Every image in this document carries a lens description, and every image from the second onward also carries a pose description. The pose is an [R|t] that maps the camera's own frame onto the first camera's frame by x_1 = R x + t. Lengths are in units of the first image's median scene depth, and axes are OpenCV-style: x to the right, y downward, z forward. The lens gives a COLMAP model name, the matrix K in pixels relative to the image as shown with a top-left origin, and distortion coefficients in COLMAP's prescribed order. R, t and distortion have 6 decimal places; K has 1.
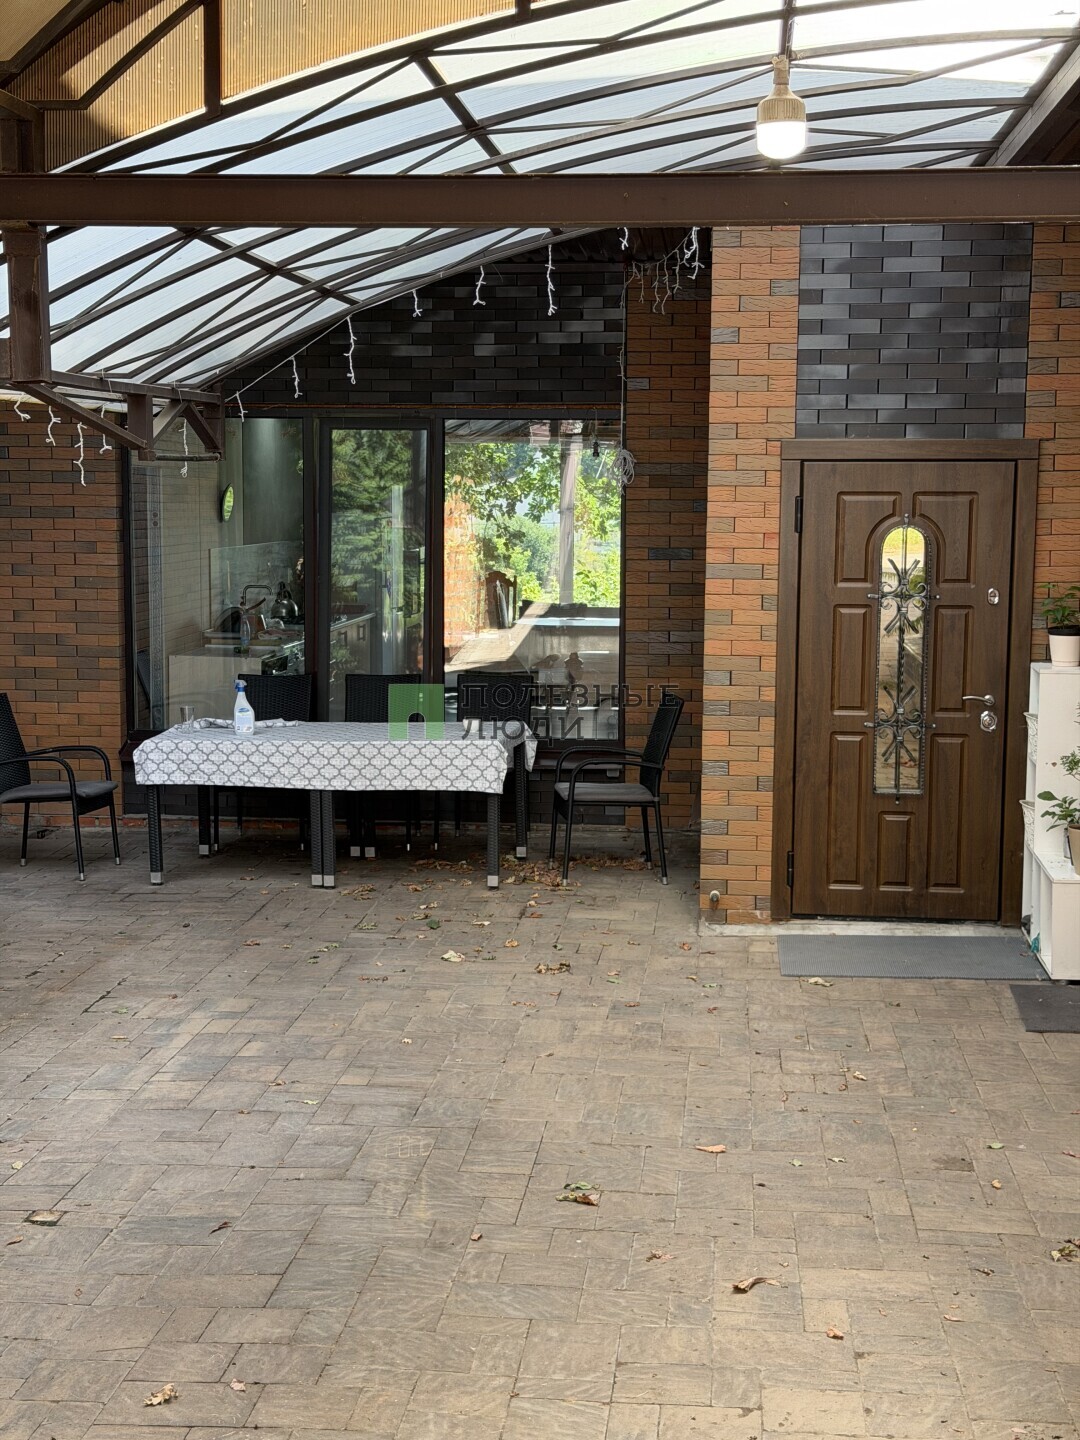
lens RADIAL K [[2012.6, 0, 532.0], [0, 2012.6, 724.3], [0, 0, 1]] dist [0.109978, 0.000000]
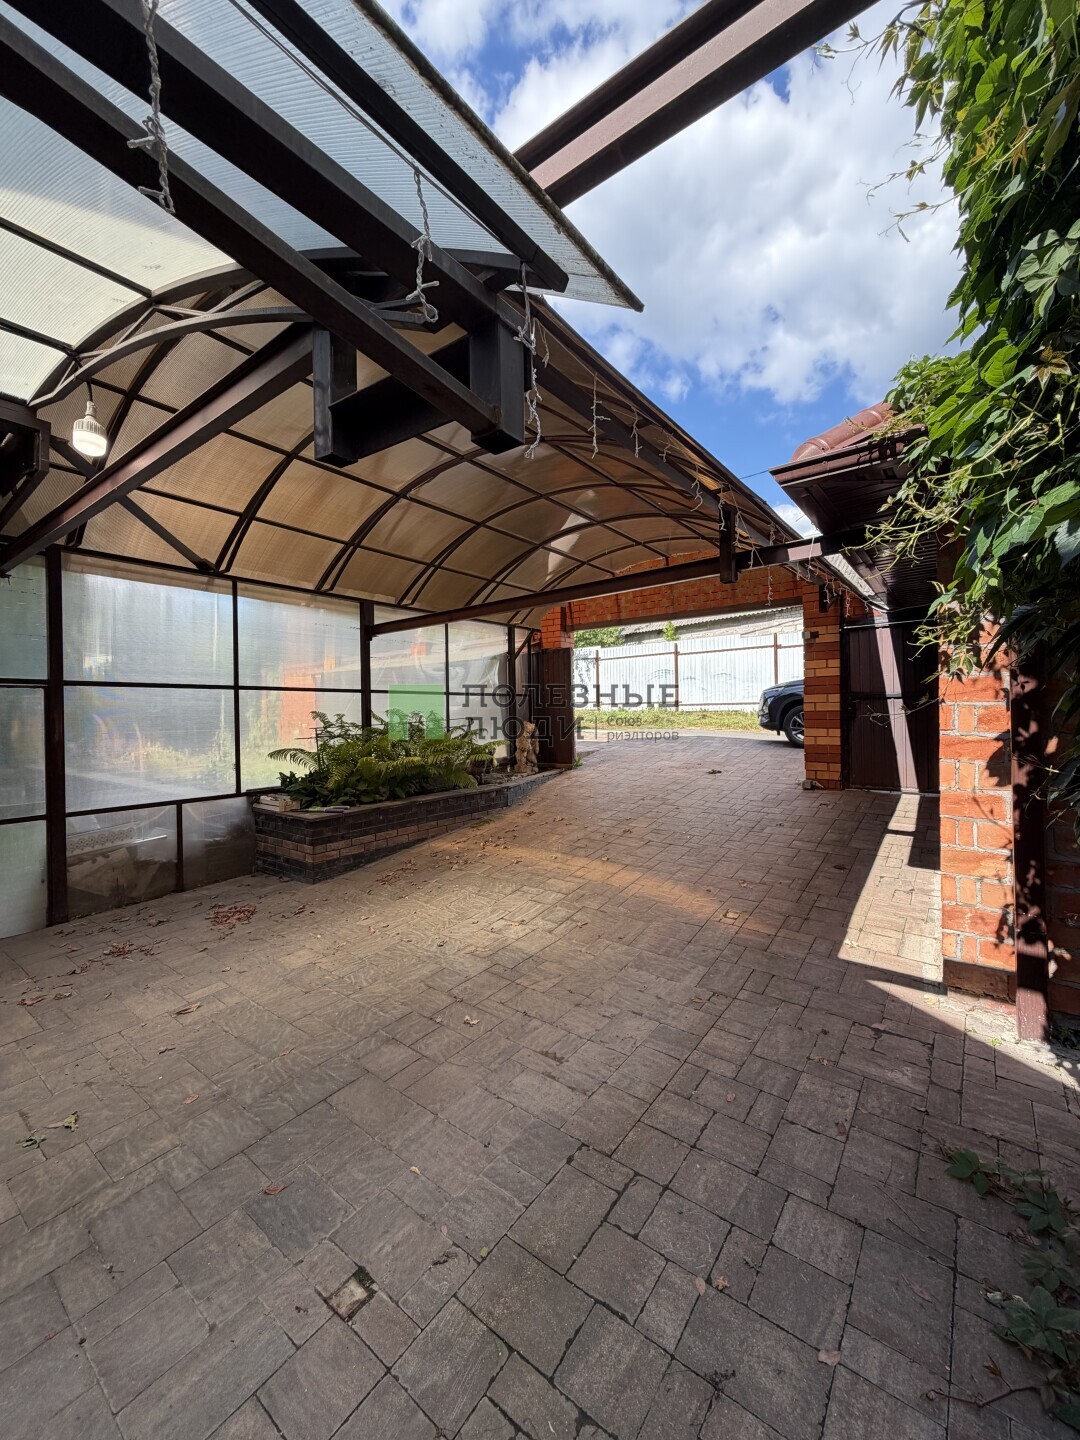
lens RADIAL K [[572.0, 0, 538.4], [0, 572.0, 716.0], [0, 0, 1]] dist [0.000201, -0.000184]
pose [[-0.849072, 0.000644, 0.528277, -0.316903], [0.069432, 0.991461, 0.110385, -0.041969], [-0.523695, 0.130404, -0.841866, 0.787945]]
